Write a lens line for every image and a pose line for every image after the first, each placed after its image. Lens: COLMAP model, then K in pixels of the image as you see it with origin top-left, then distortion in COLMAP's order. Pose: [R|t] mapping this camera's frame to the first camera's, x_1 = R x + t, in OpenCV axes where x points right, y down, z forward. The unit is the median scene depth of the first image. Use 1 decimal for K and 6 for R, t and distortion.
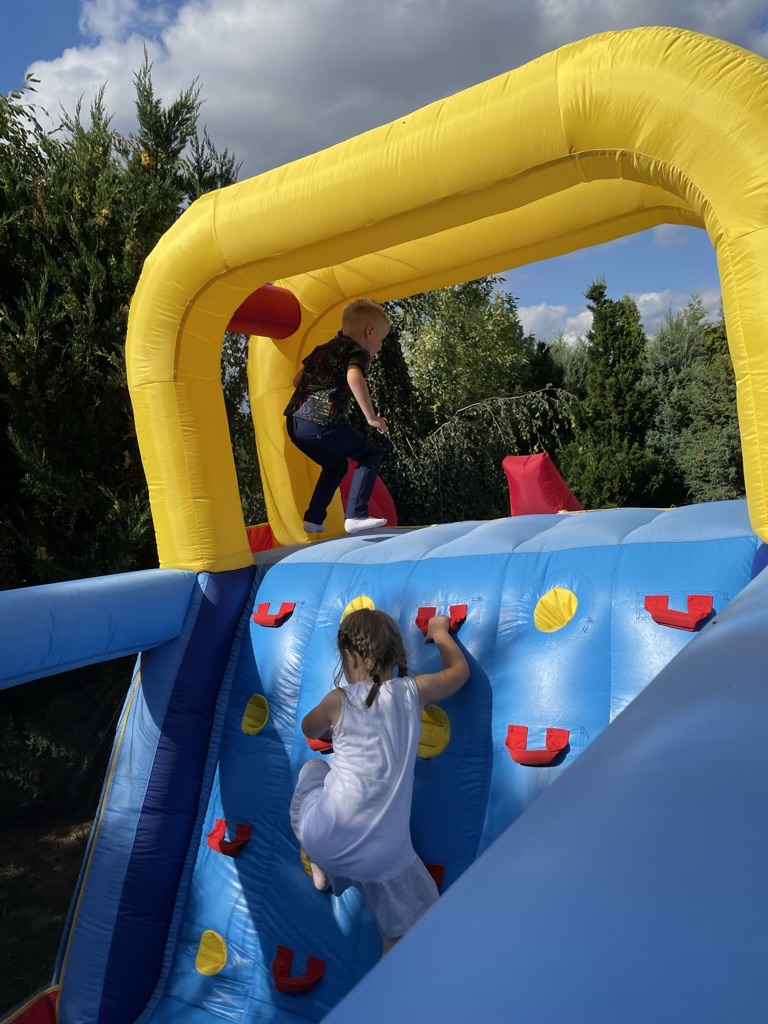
lens RADIAL K [[770.6, 0, 383.0], [0, 770.6, 529.0], [0, 0, 1]] dist [0.117933, -0.127461]
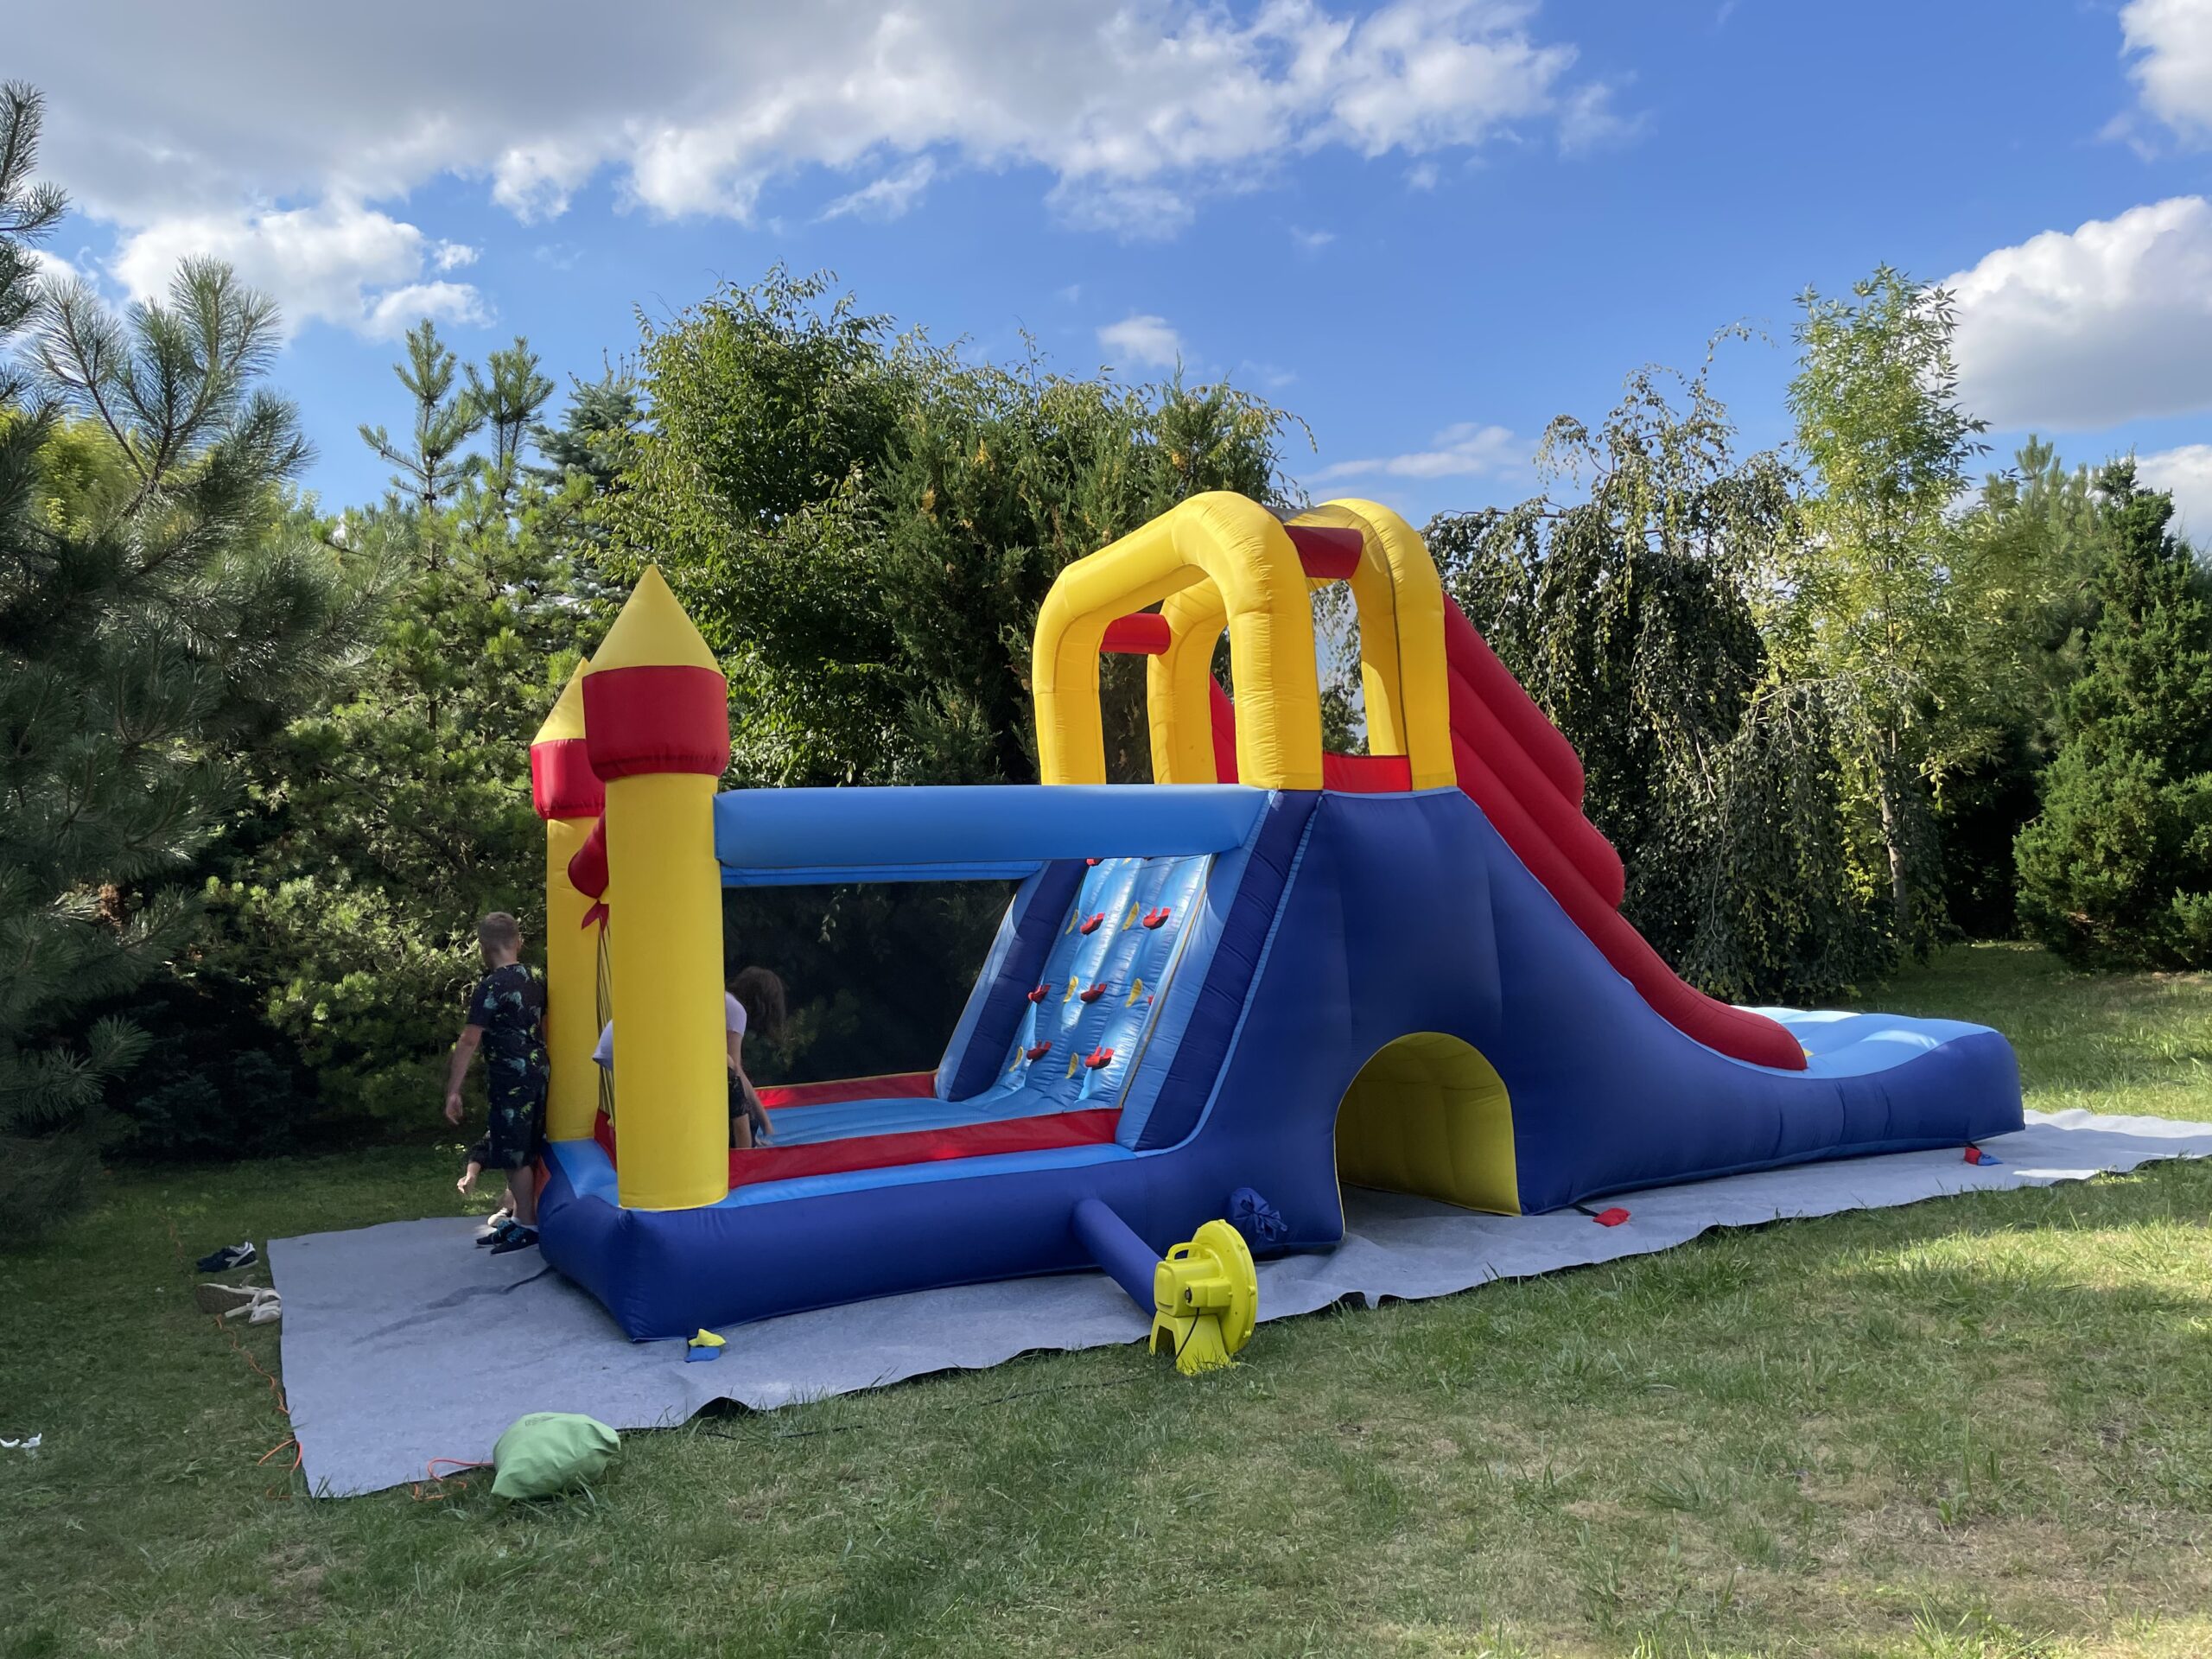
lens RADIAL K [[1664.7, 0, 1153.6], [0, 1664.7, 834.7], [0, 0, 1]] dist [0.117933, -0.127461]
pose [[0.863158, 0.042118, -0.503174, 0.750802], [-0.071981, 0.996601, -0.040058, 0.080538], [0.499777, 0.070795, 0.863256, -0.770785]]
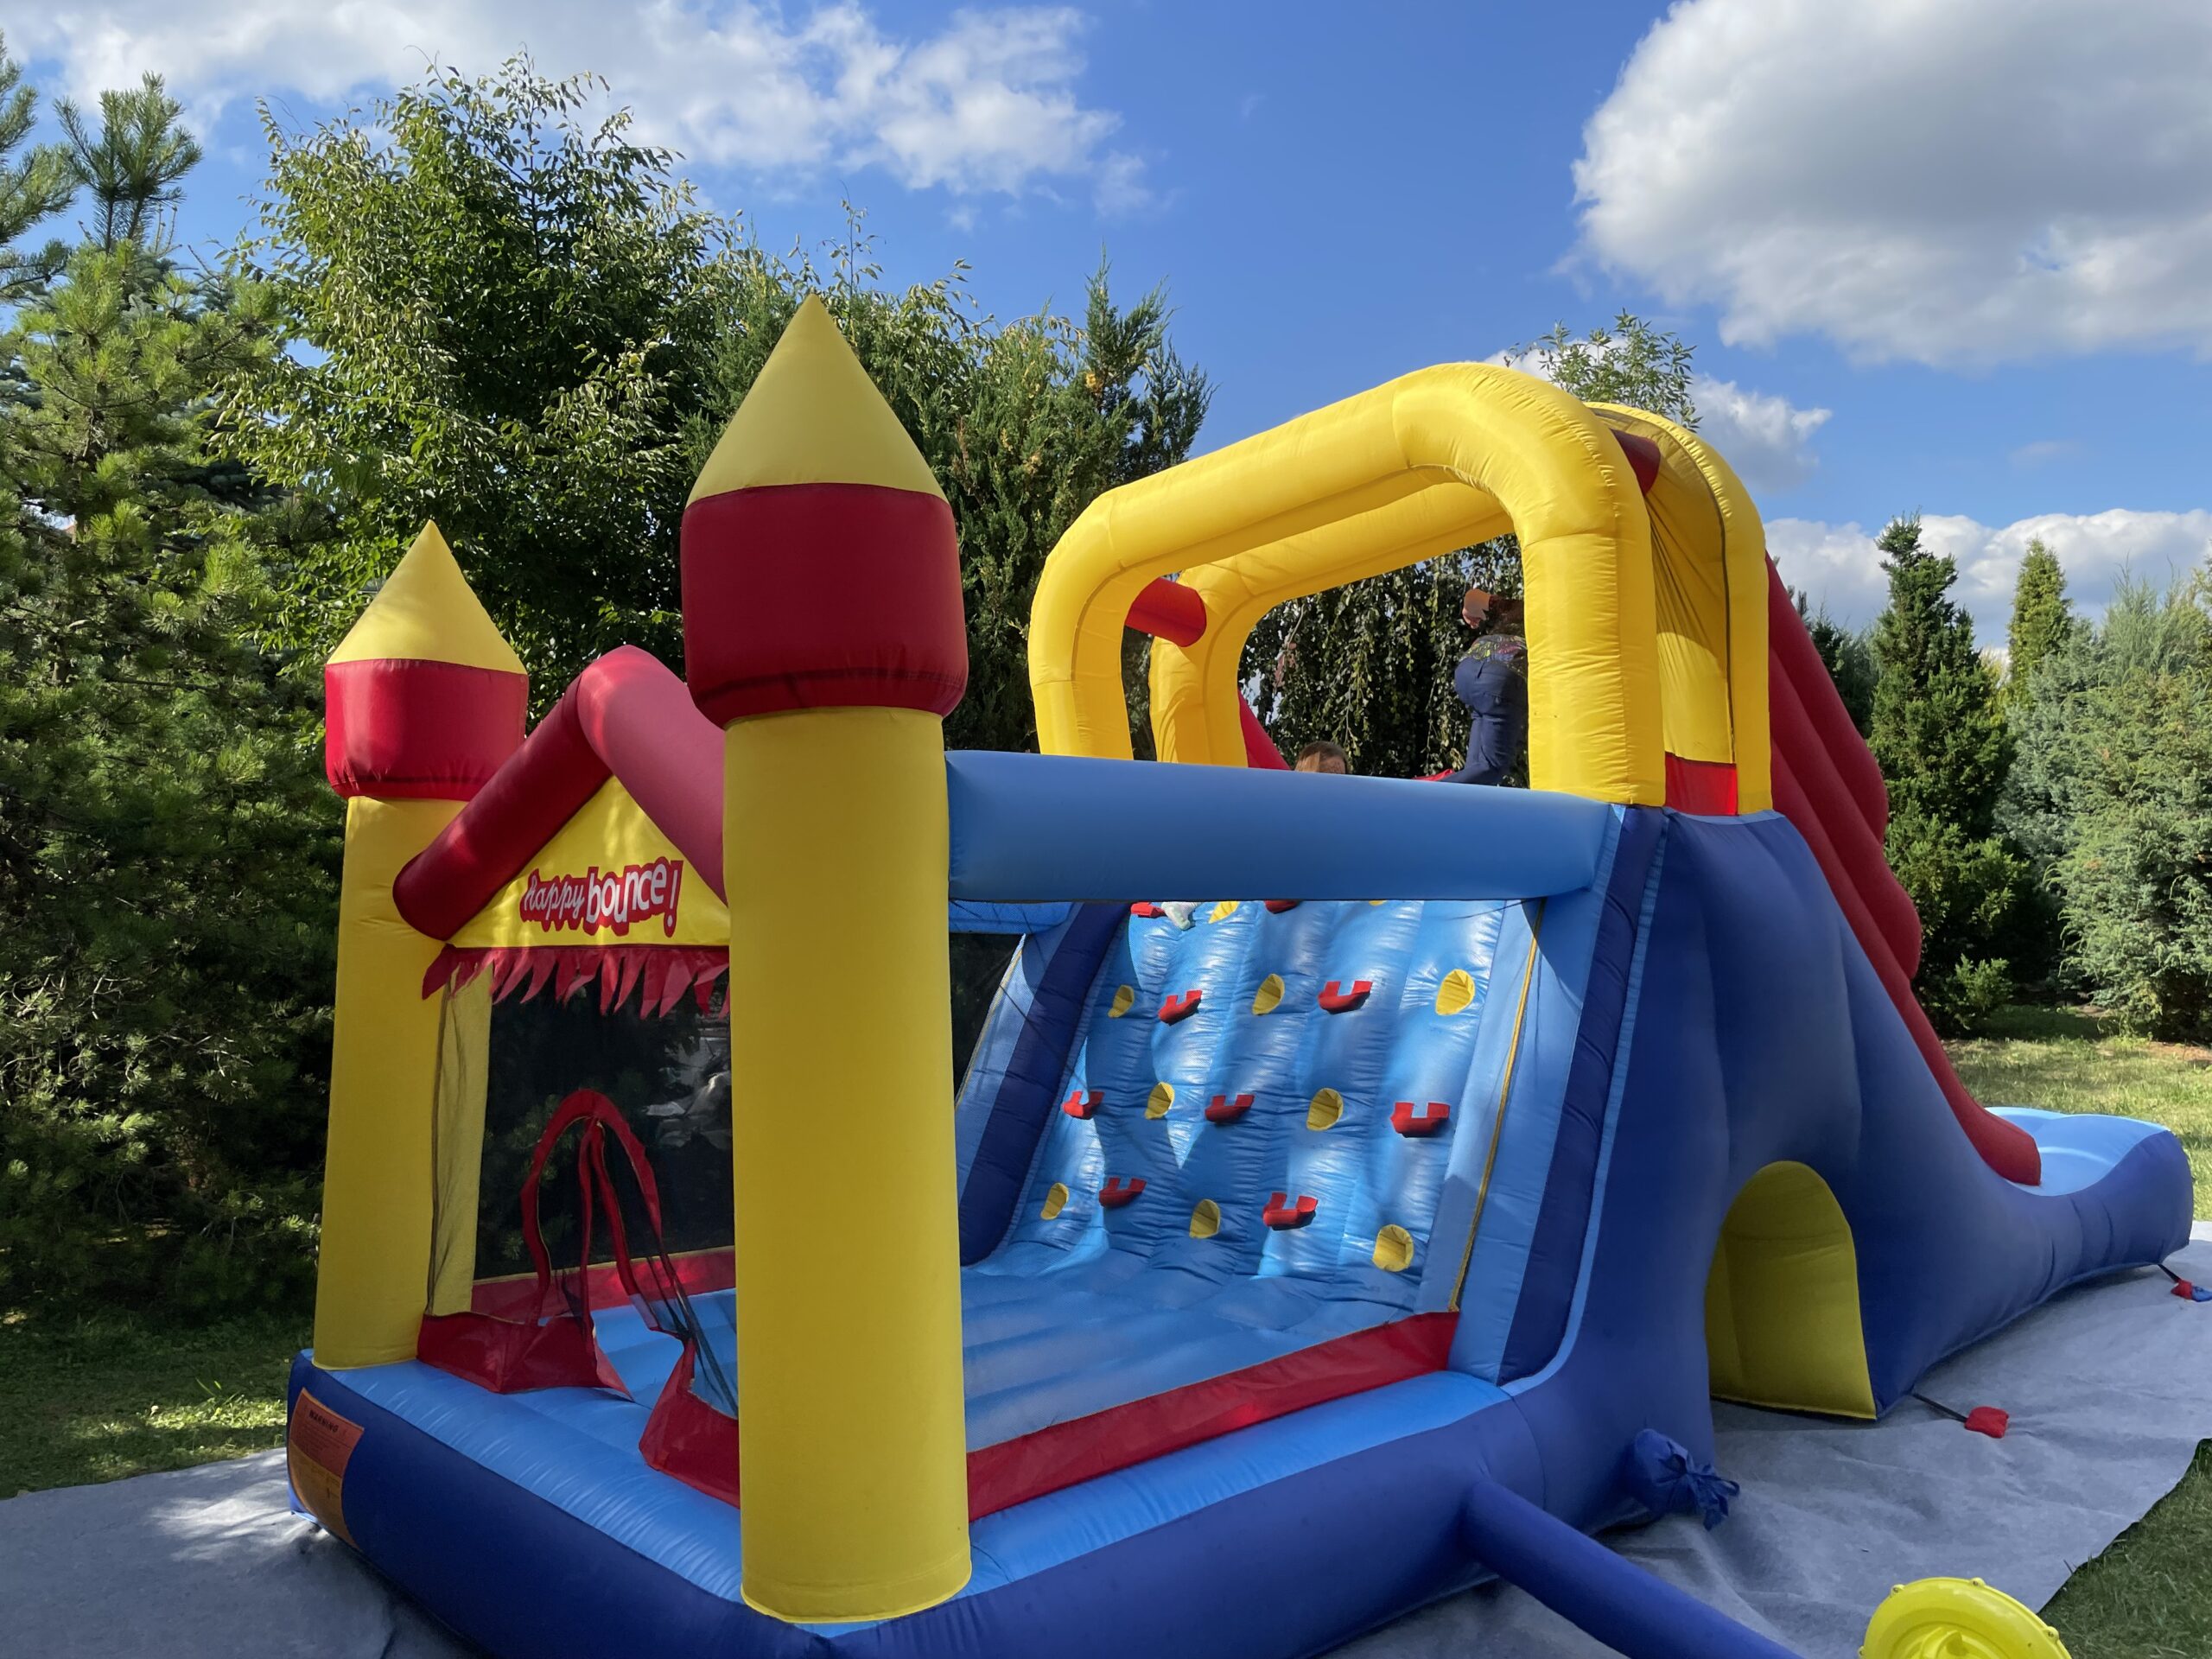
lens RADIAL K [[1664.7, 0, 1153.6], [0, 1664.7, 834.7], [0, 0, 1]] dist [0.117933, -0.127461]
pose [[0.969869, 0.071731, -0.232826, 0.162755], [-0.093764, 0.991962, -0.084974, 0.098468], [0.224859, 0.104244, 0.968799, -0.501762]]
